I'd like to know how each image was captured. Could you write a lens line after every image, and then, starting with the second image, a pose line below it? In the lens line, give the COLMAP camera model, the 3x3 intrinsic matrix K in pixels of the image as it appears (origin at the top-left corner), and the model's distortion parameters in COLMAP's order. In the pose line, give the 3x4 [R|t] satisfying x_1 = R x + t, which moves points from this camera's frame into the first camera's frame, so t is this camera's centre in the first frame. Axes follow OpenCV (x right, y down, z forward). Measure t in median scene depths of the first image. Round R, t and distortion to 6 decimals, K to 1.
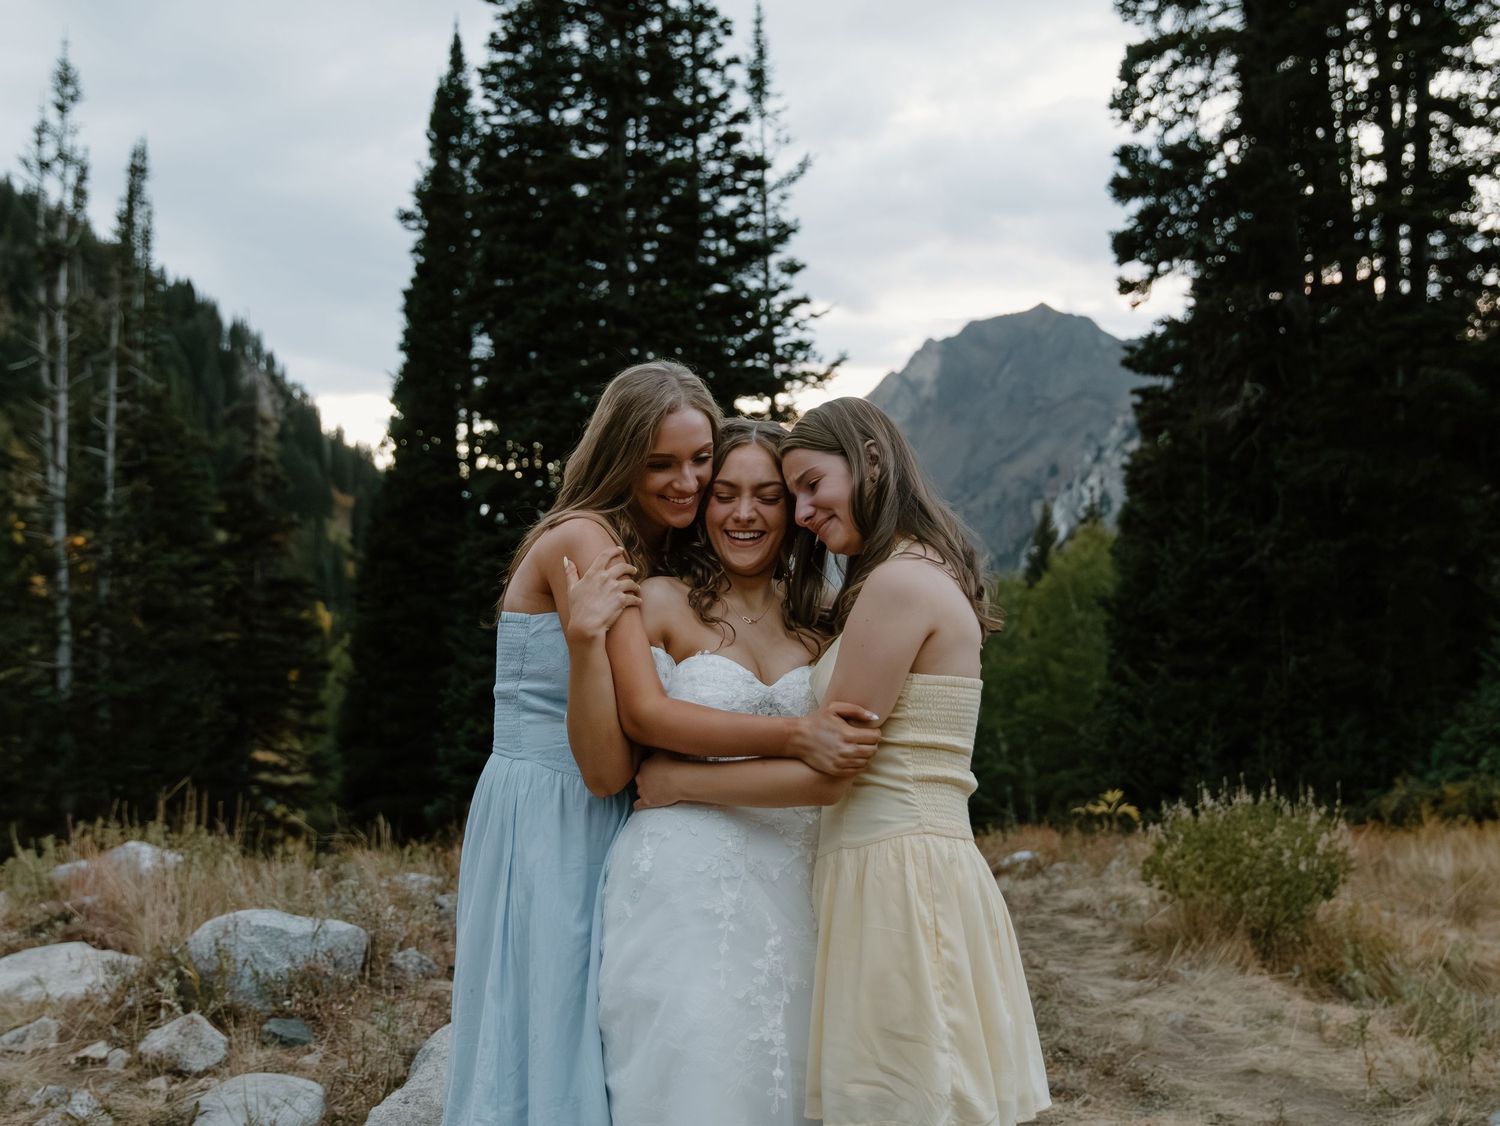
lens RADIAL K [[1722.6, 0, 751.3], [0, 1722.6, 455.0], [0, 0, 1]] dist [0.005672, 0.001680]
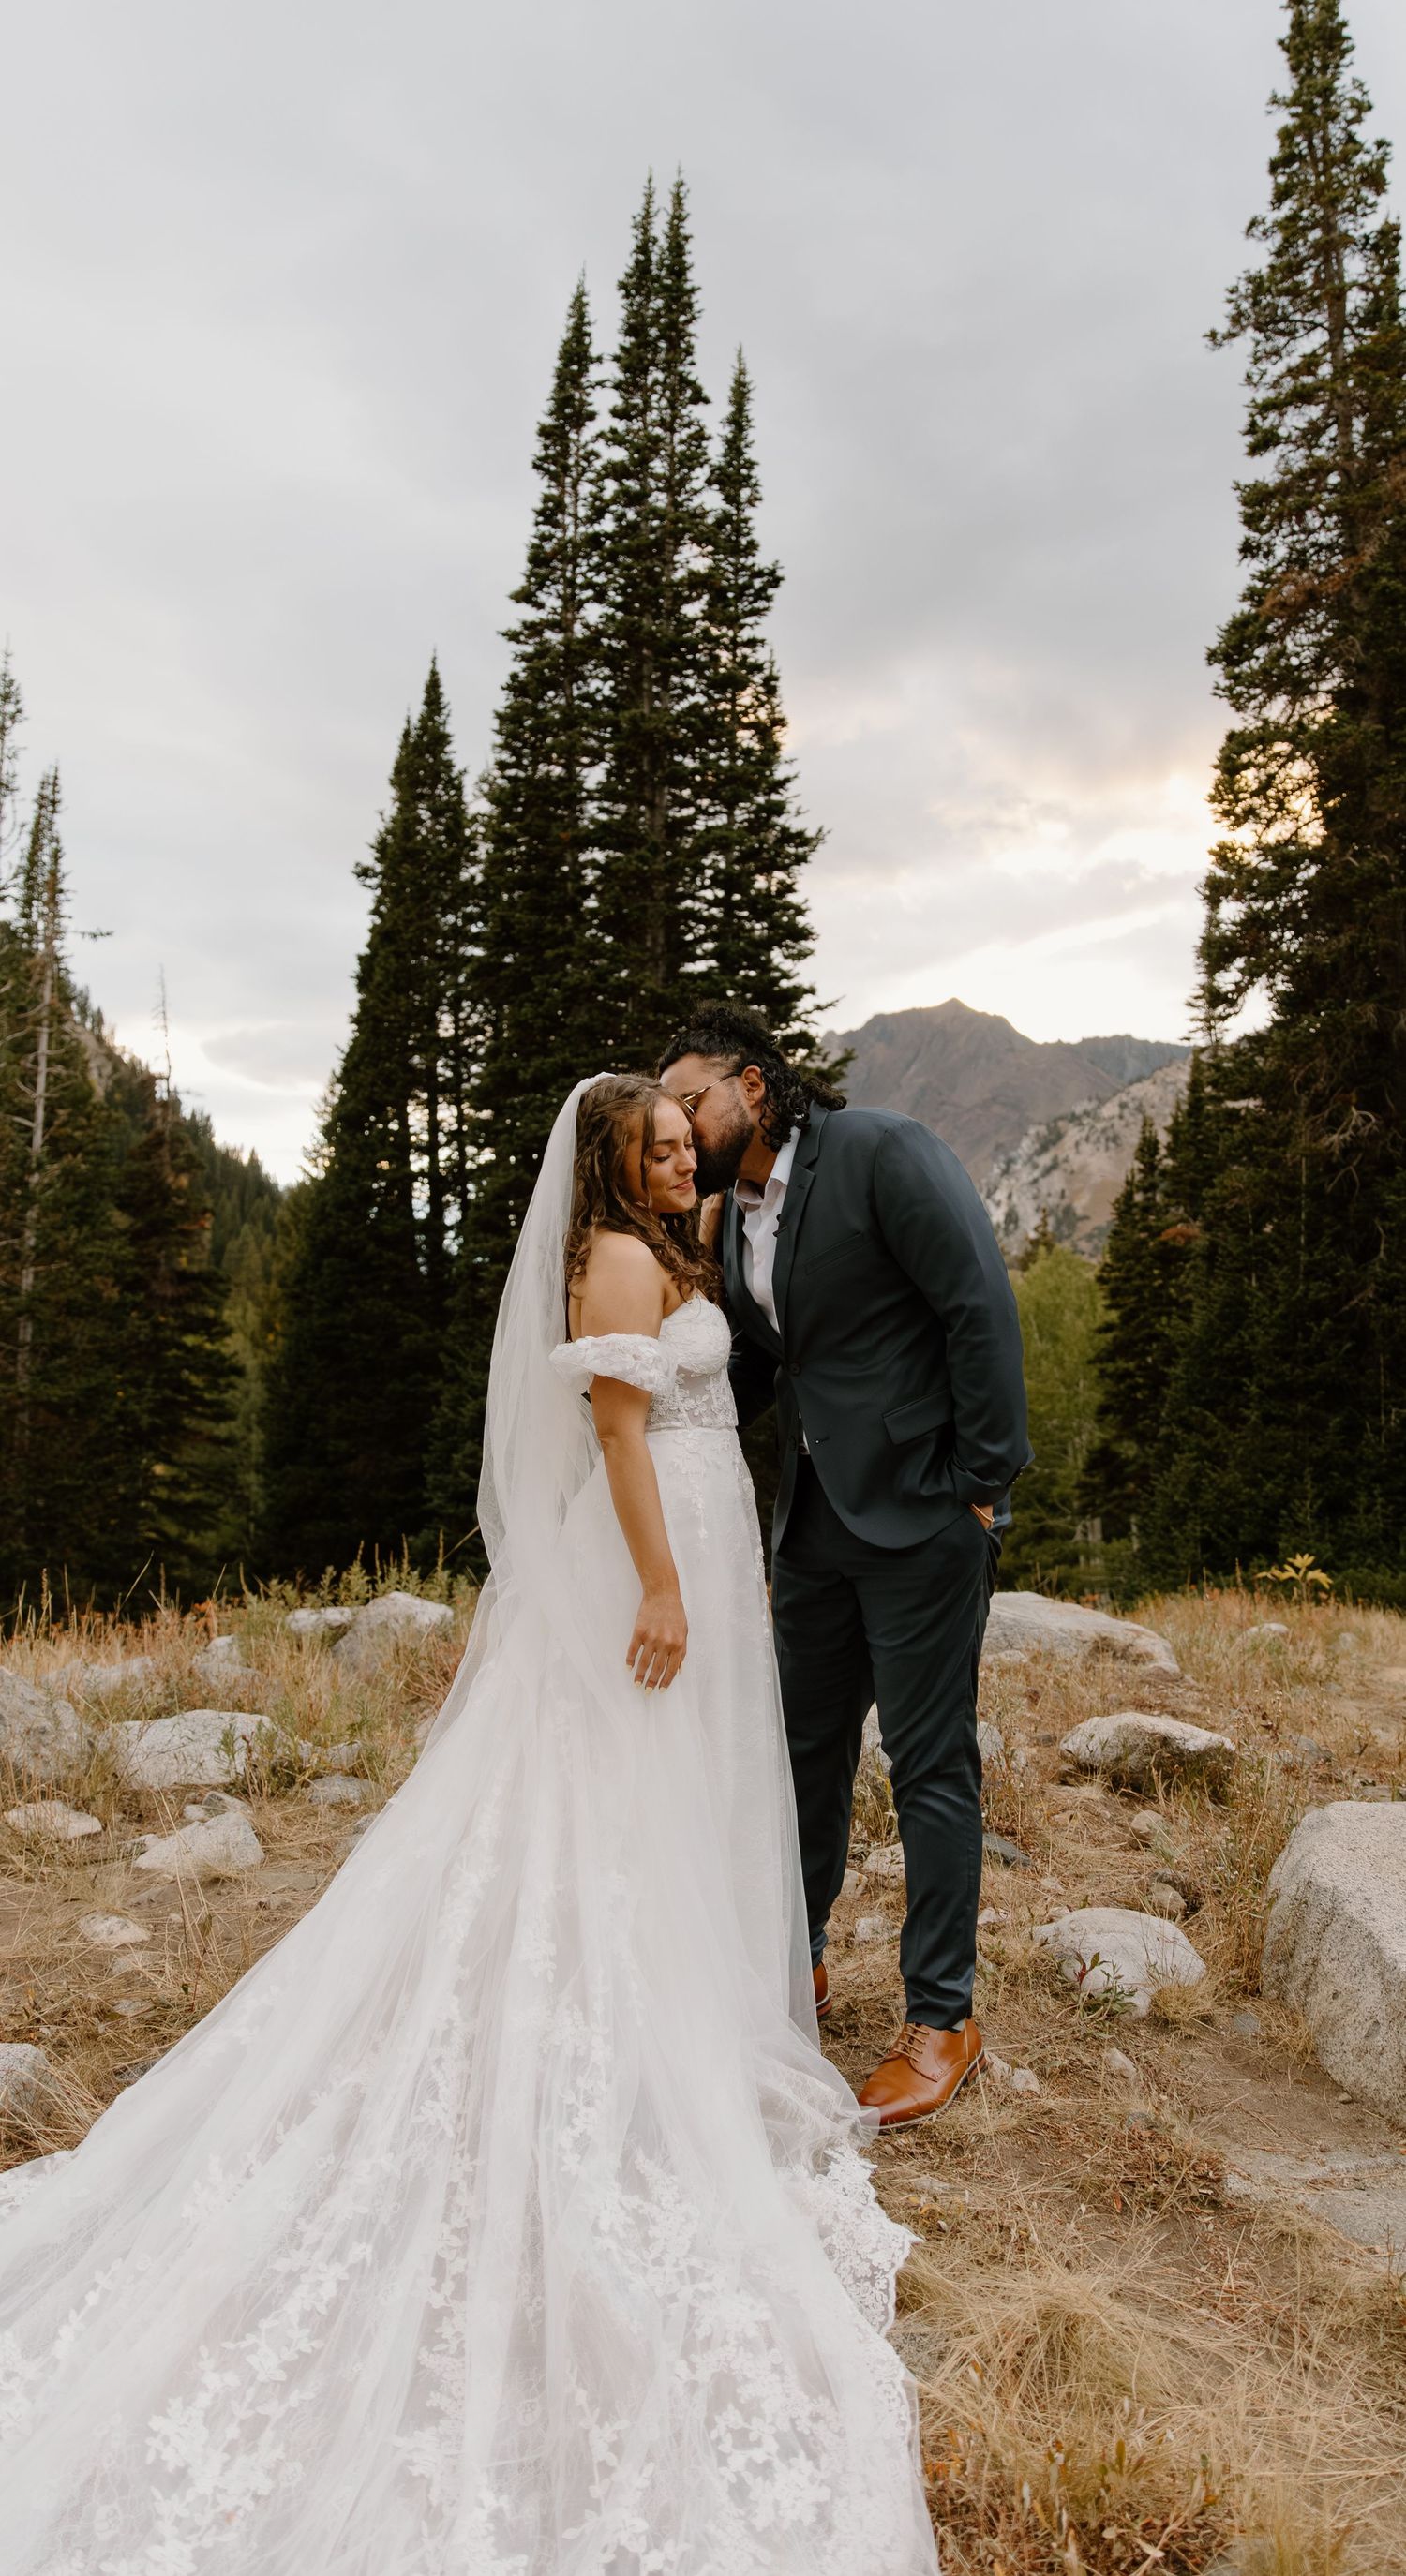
lens RADIAL K [[1888.7, 0, 732.5], [0, 1888.7, 1191.9], [0, 0, 1]] dist [0.003986, -0.001220]
pose [[0.996600, 0.044868, 0.069108, -0.090916], [-0.046343, 0.998728, 0.019887, -0.002214], [-0.068127, -0.023022, 0.997411, 0.011901]]
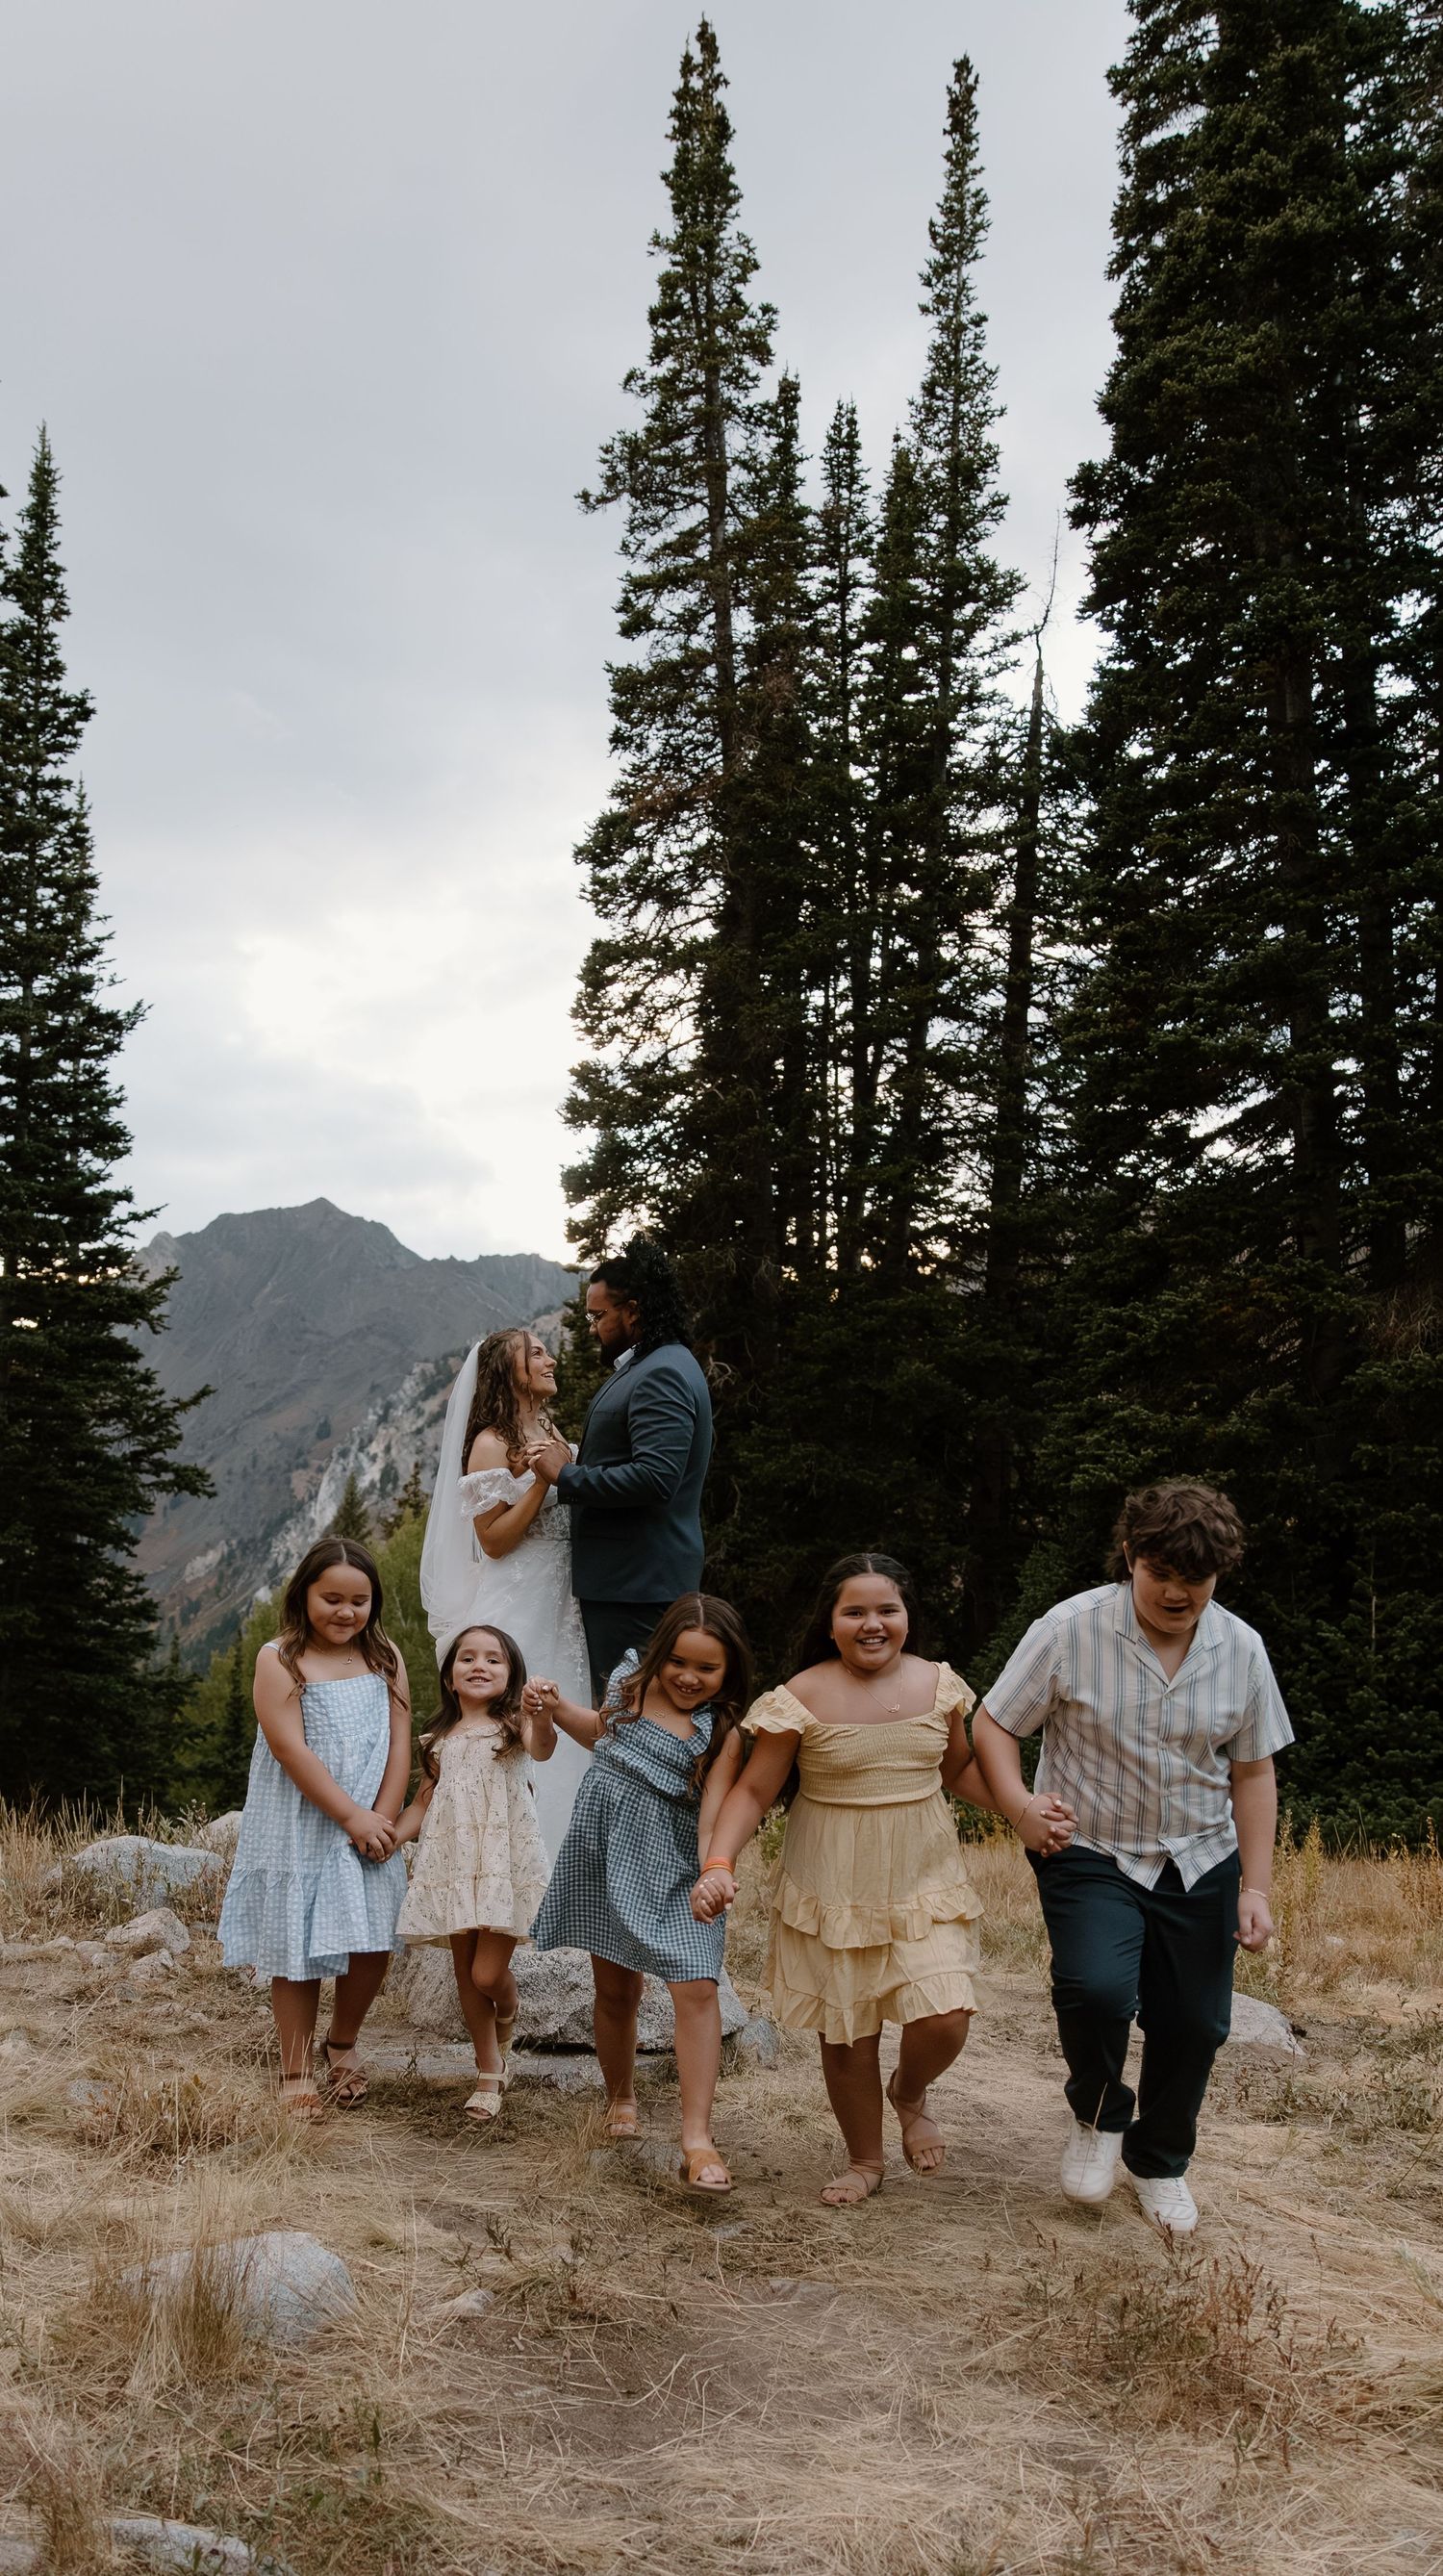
lens RADIAL K [[2381.9, 0, 705.0], [0, 2381.9, 1551.3], [0, 0, 1]] dist [0.000359, 0.005896]
pose [[0.939268, 0.050128, 0.339503, -0.096373], [-0.070682, 0.996322, 0.048441, -0.002950], [-0.335826, -0.069496, 0.939357, -0.107450]]
